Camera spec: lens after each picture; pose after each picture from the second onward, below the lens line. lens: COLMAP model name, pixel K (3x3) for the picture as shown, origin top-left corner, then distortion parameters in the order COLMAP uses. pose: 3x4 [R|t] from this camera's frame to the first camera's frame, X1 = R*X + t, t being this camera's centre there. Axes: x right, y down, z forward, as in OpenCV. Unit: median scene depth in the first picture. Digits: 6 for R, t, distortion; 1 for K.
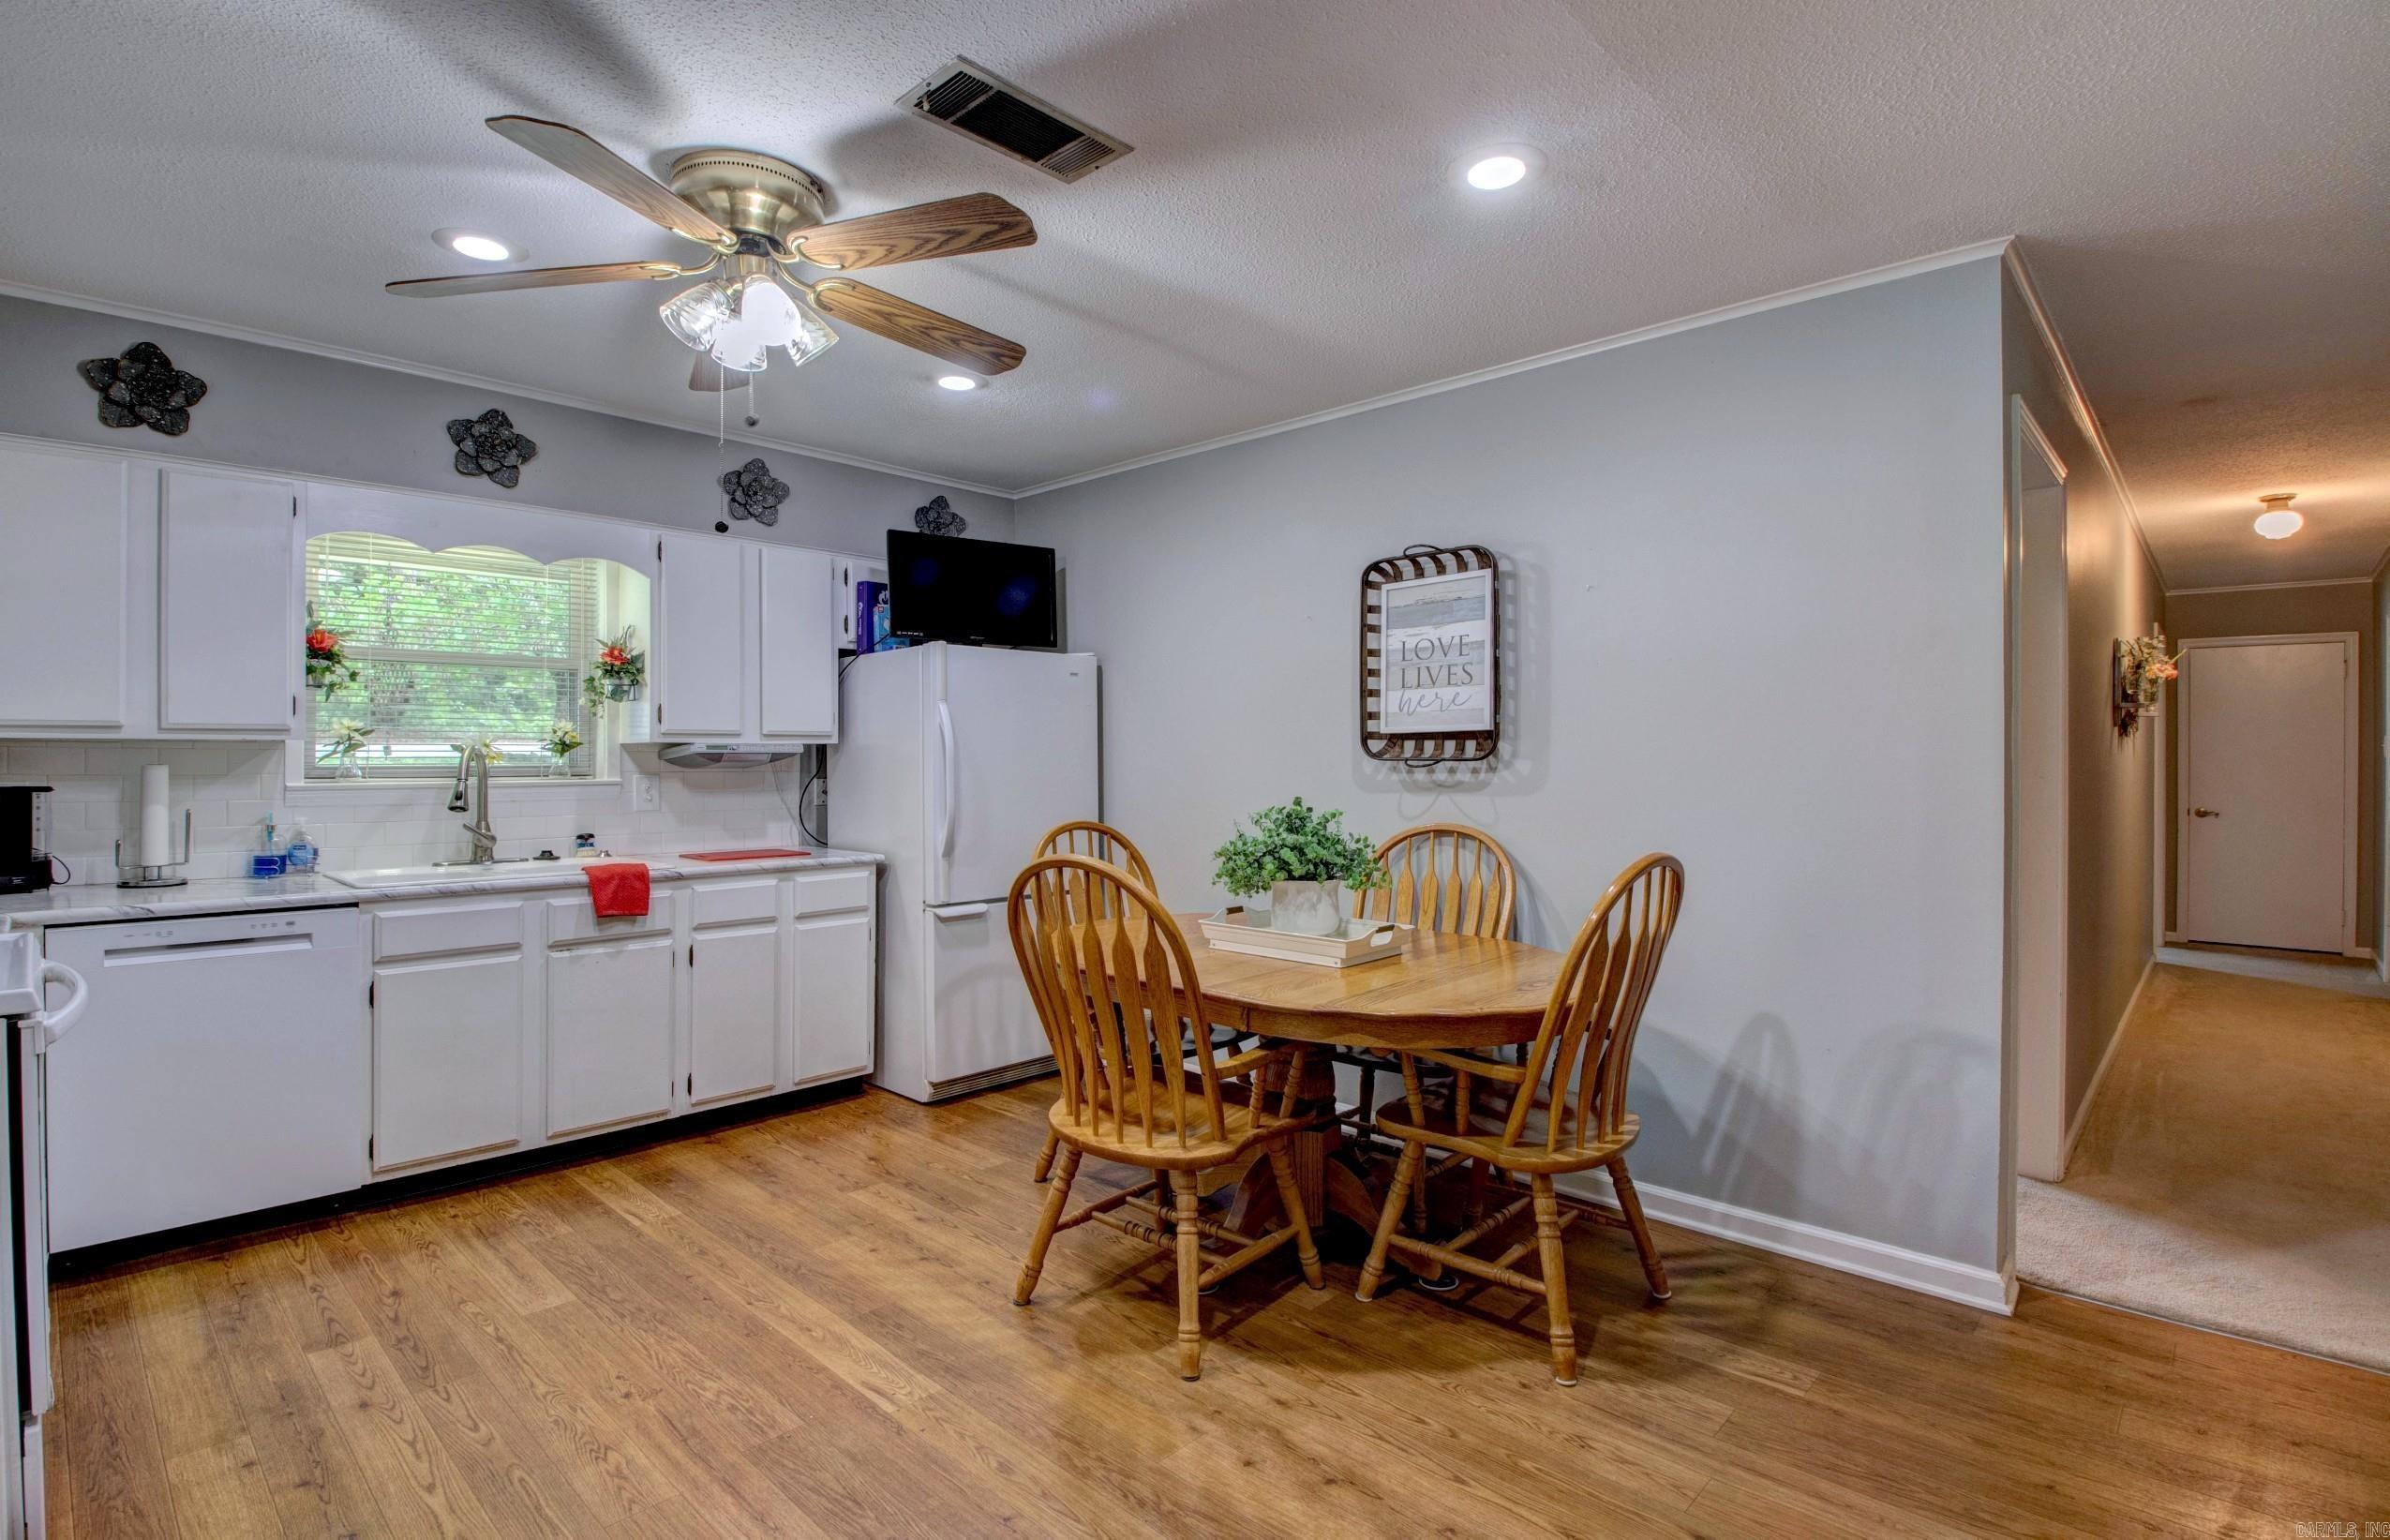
lens RADIAL K [[1110.0, 0, 1193.1], [0, 1110.0, 763.5], [0, 0, 1]] dist [-0.010420, -0.008130]
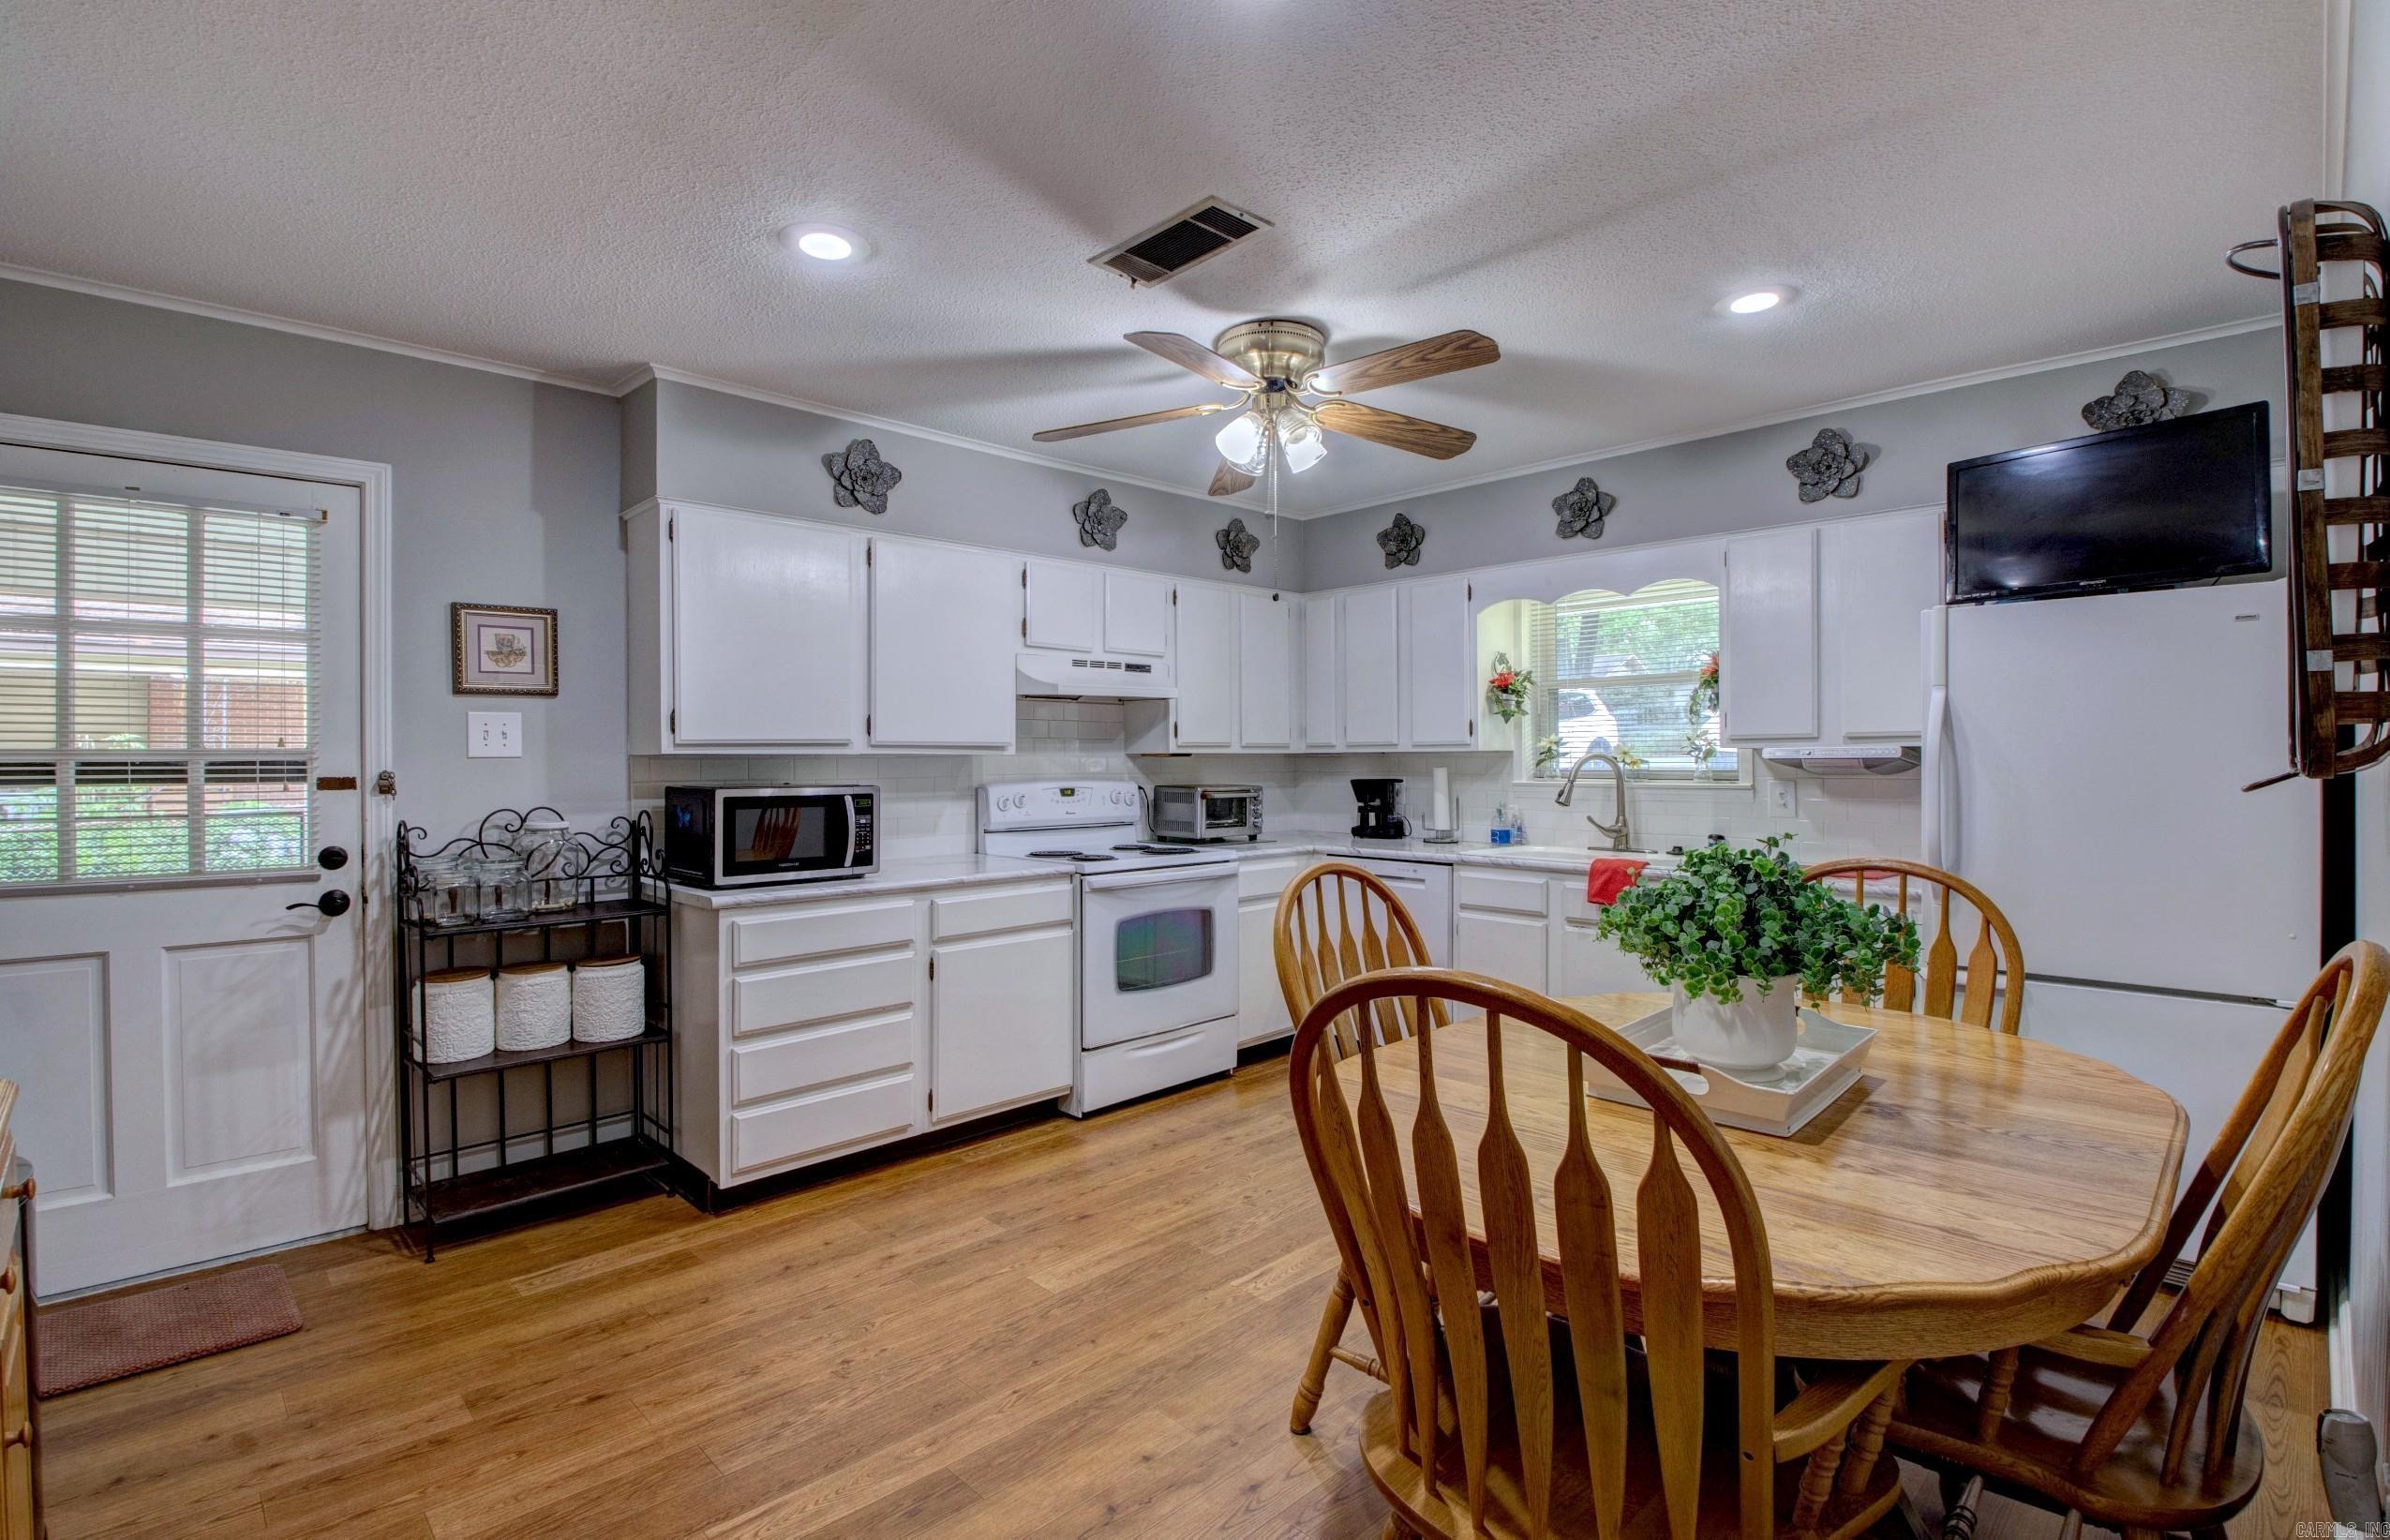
lens RADIAL K [[1110.0, 0, 1202.8], [0, 1110.0, 766.0], [0, 0, 1]] dist [-0.010420, -0.008130]
pose [[-0.033554, 0.006142, -0.999418, 0.614197], [-0.001177, 0.999980, 0.006185, -0.009161], [0.999436, 0.001384, -0.033546, 0.623122]]
